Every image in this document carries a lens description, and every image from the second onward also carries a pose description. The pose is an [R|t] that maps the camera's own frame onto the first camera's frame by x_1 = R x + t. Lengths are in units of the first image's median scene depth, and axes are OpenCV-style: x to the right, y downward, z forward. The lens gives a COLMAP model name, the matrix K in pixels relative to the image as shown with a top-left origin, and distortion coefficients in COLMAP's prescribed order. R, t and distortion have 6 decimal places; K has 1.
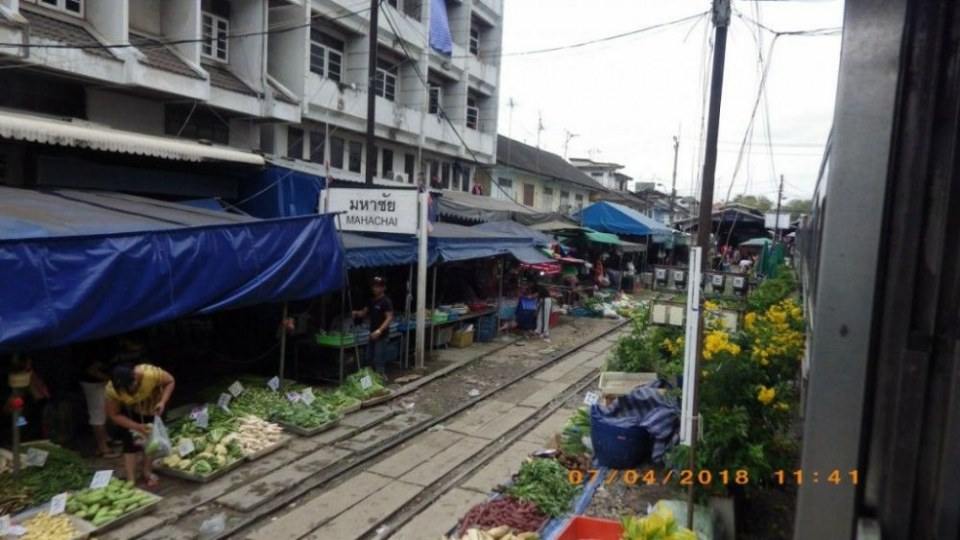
lens RADIAL K [[640.2, 0, 486.1], [0, 640.2, 268.9], [0, 0, 1]] dist [0.001915, 0.001058]
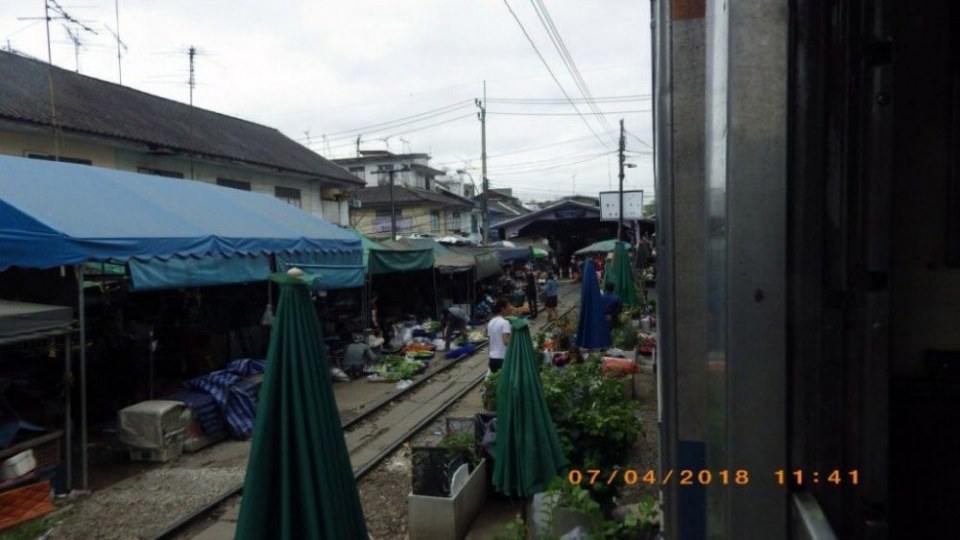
lens RADIAL K [[640.2, 0, 486.1], [0, 640.2, 268.9], [0, 0, 1]] dist [0.001915, 0.001058]
pose [[0.983109, -0.072011, 0.168257, 0.179674], [0.076990, 0.996761, -0.023251, -0.017175], [-0.166037, 0.035813, 0.985469, 0.357843]]
